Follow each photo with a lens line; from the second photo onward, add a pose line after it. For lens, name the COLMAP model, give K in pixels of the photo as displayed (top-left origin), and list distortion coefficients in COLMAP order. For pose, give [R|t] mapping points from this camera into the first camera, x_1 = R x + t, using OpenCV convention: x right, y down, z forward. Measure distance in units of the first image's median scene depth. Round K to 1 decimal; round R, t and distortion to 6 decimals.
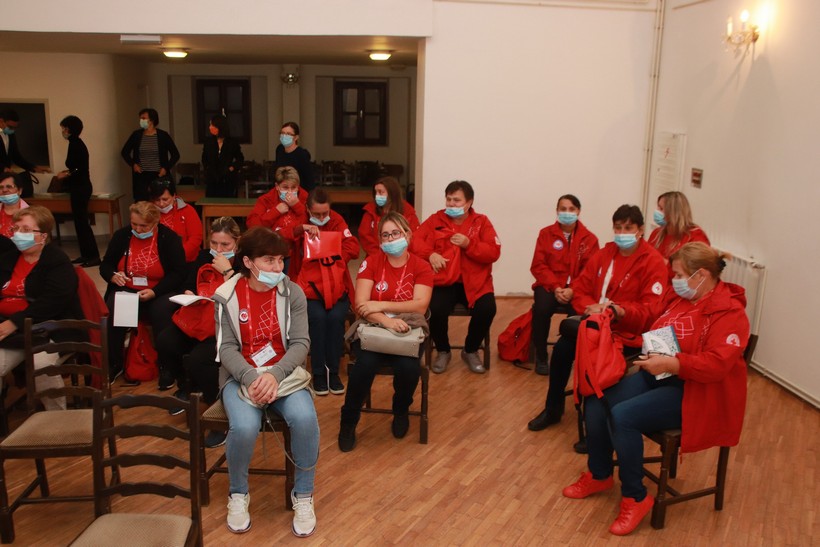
lens RADIAL K [[826.7, 0, 411.1], [0, 826.7, 294.2], [0, 0, 1]] dist [-0.004991, -0.009608]
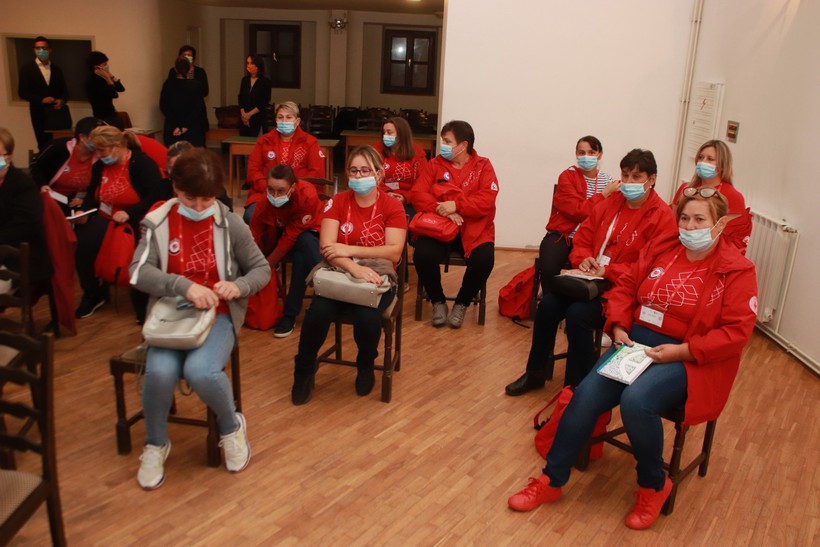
lens RADIAL K [[763.0, 0, 410.0], [0, 763.0, 273.5], [0, 0, 1]] dist [-0.034917, 0.008093]
pose [[0.993540, 0.059098, -0.096878, 0.114285], [-0.055585, 0.997709, 0.038571, 0.005864], [0.098936, -0.032937, 0.994549, 0.172695]]
